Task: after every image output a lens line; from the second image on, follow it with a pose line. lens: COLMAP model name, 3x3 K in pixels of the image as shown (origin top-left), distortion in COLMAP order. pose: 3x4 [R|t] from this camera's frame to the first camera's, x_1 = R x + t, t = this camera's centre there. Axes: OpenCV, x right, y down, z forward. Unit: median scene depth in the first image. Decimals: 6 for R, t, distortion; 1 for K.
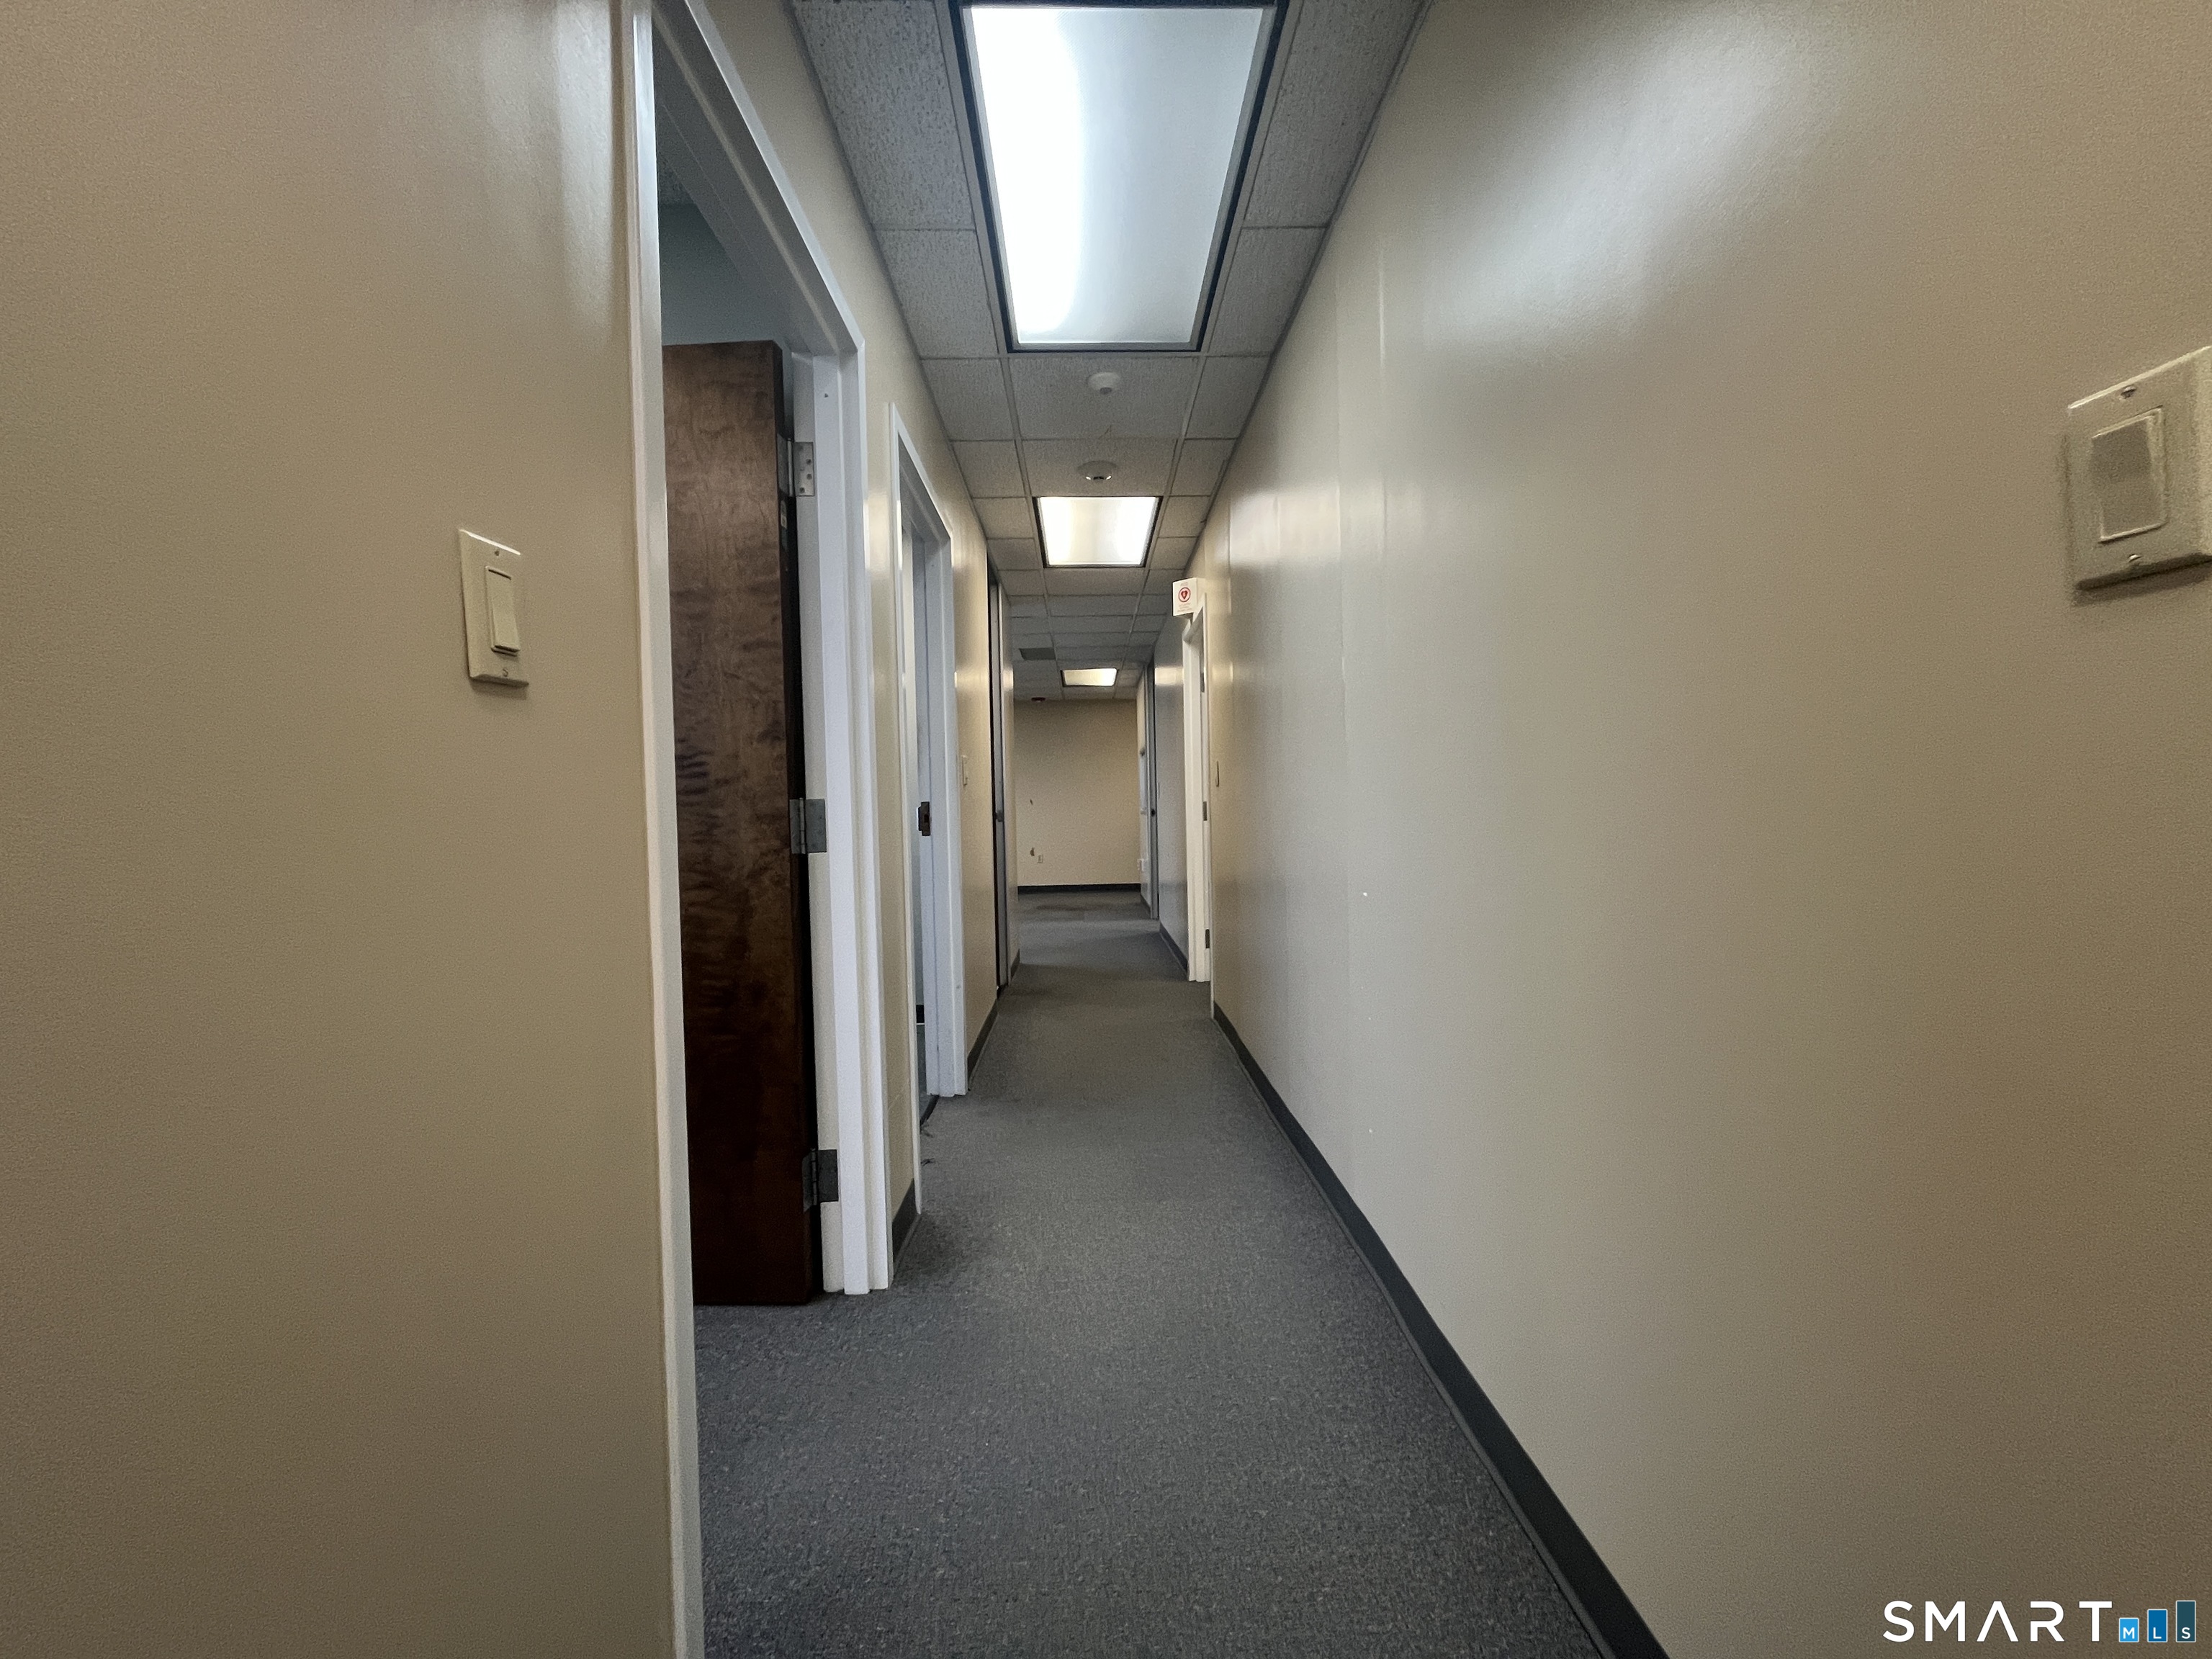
lens RADIAL K [[884.3, 0, 1096.9], [0, 884.3, 827.3], [0, 0, 1]] dist [0.001048, 0.000098]
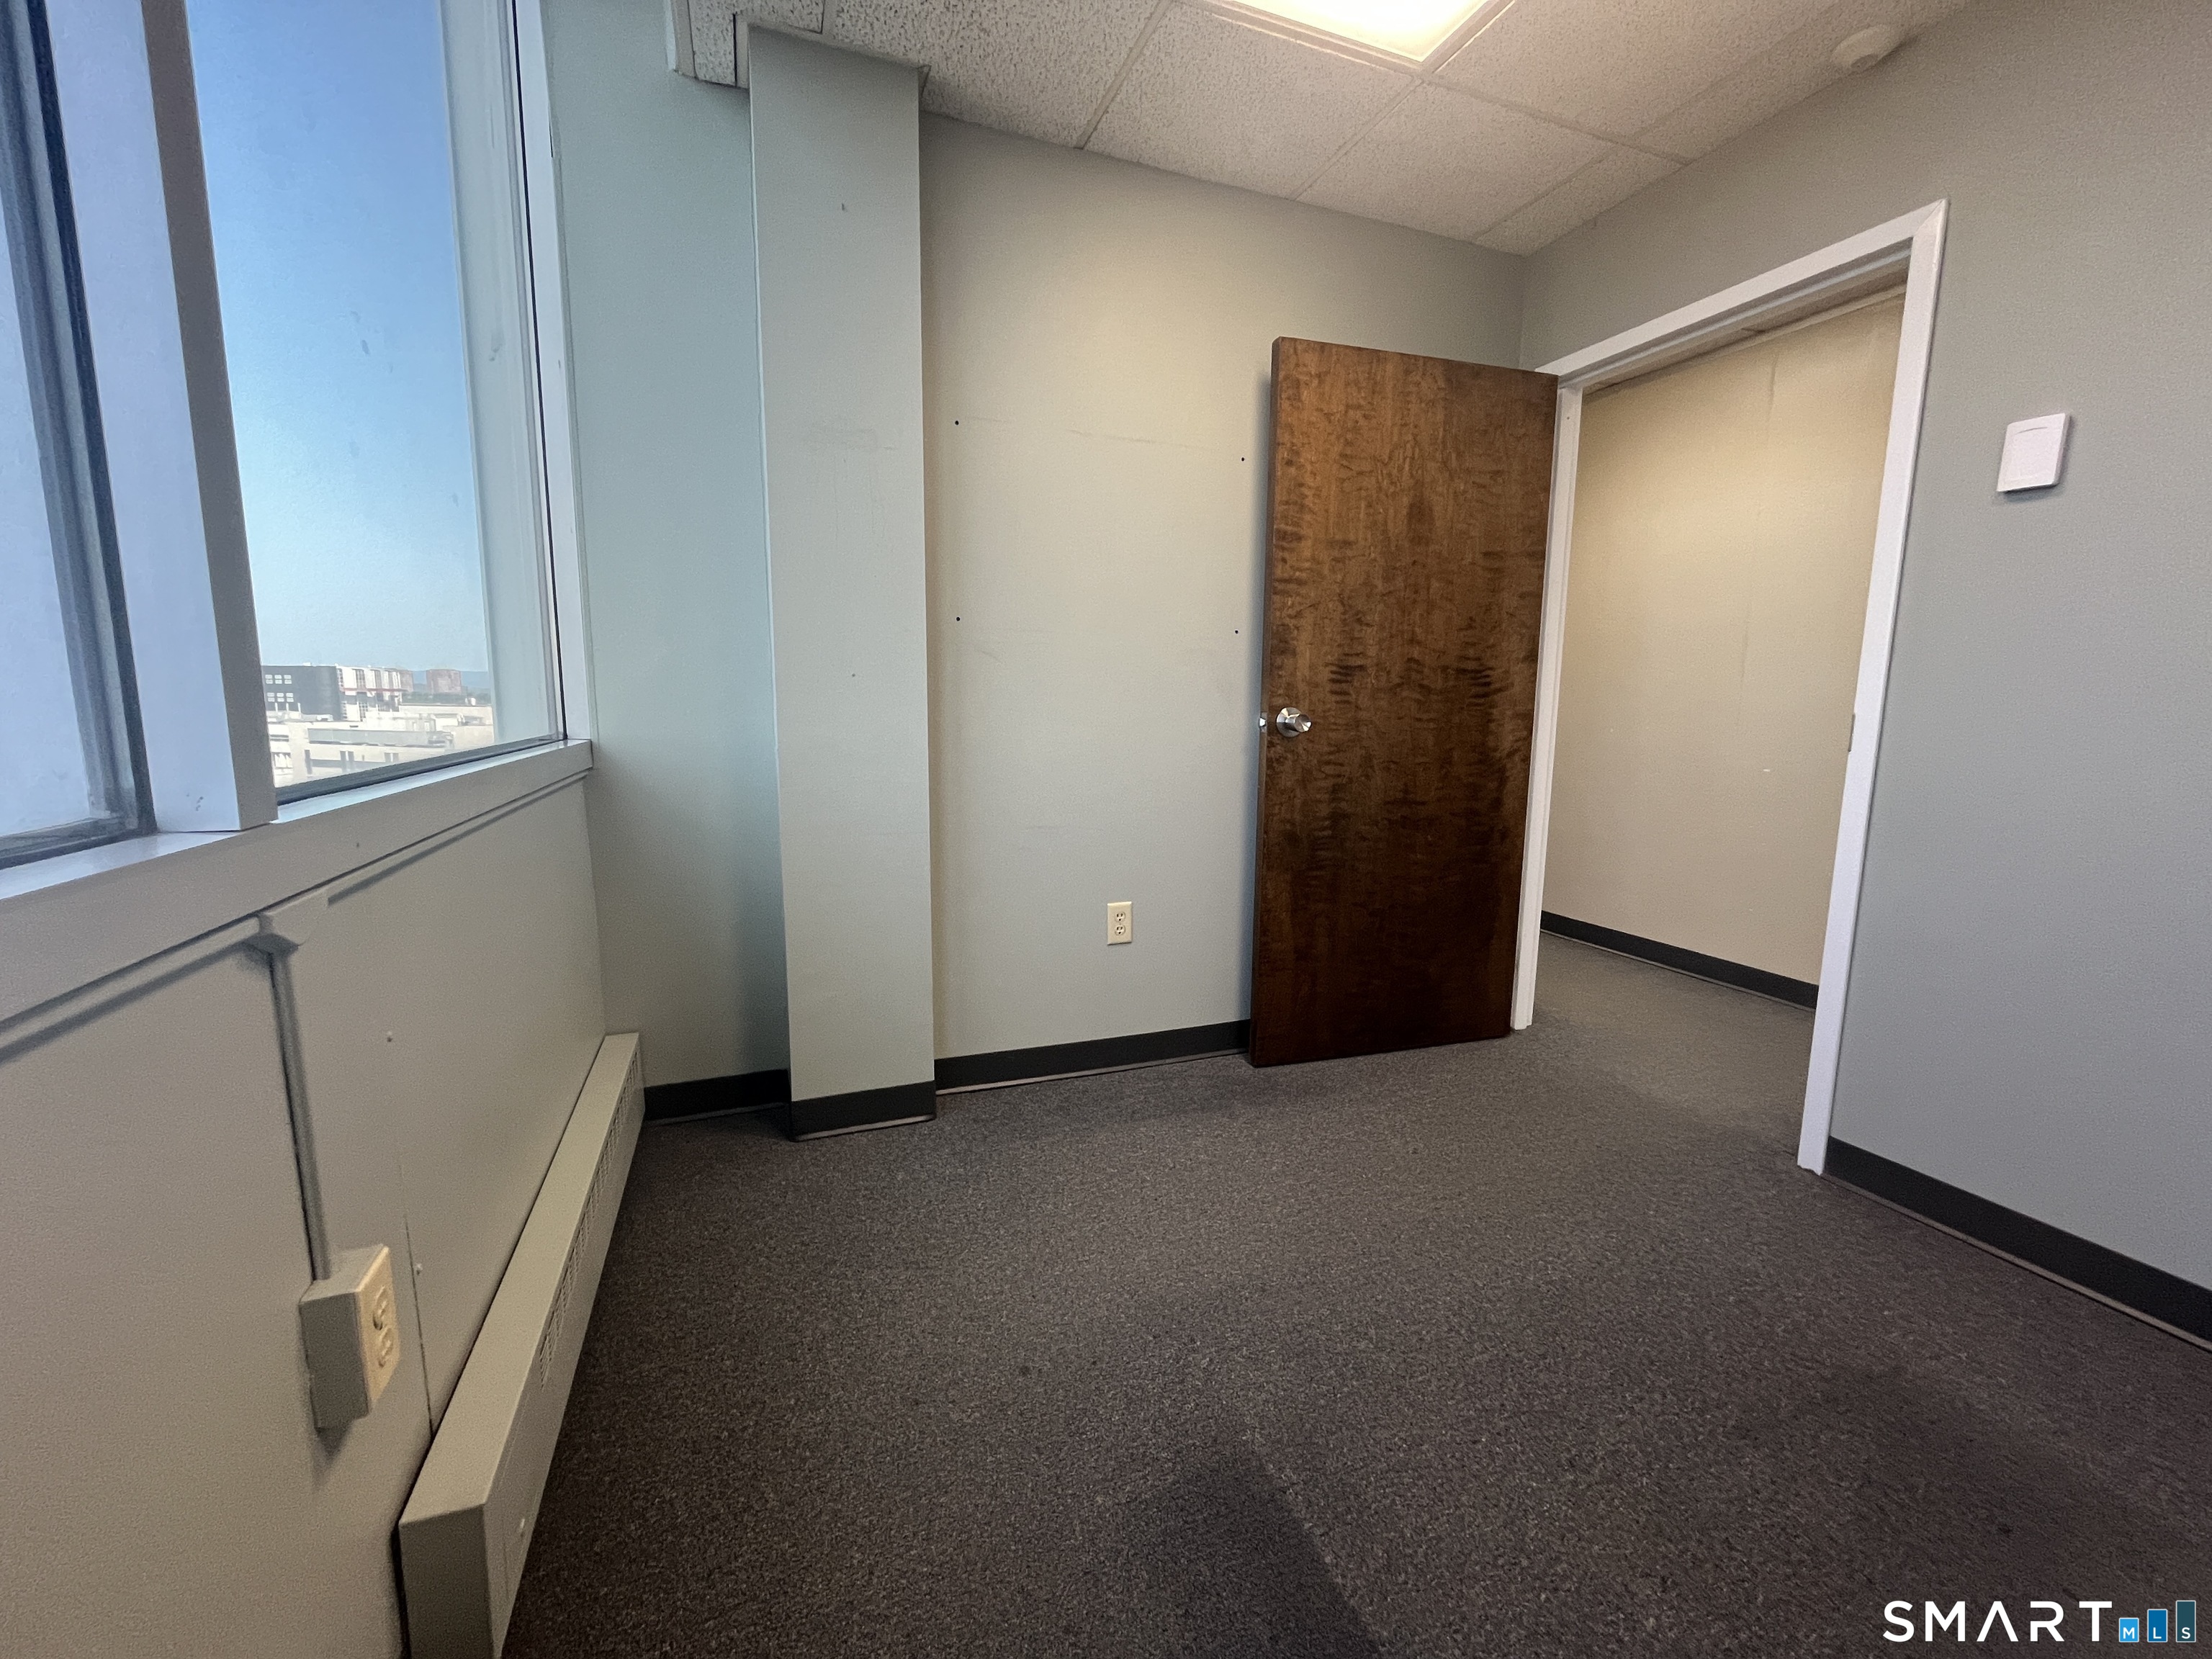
lens RADIAL K [[884.3, 0, 1096.9], [0, 884.3, 827.3], [0, 0, 1]] dist [0.001048, 0.000098]
pose [[0.939380, -0.011881, 0.342671, -1.533885], [-0.028991, 0.993069, 0.113905, 0.026172], [-0.341649, -0.116935, 0.932525, -0.146719]]
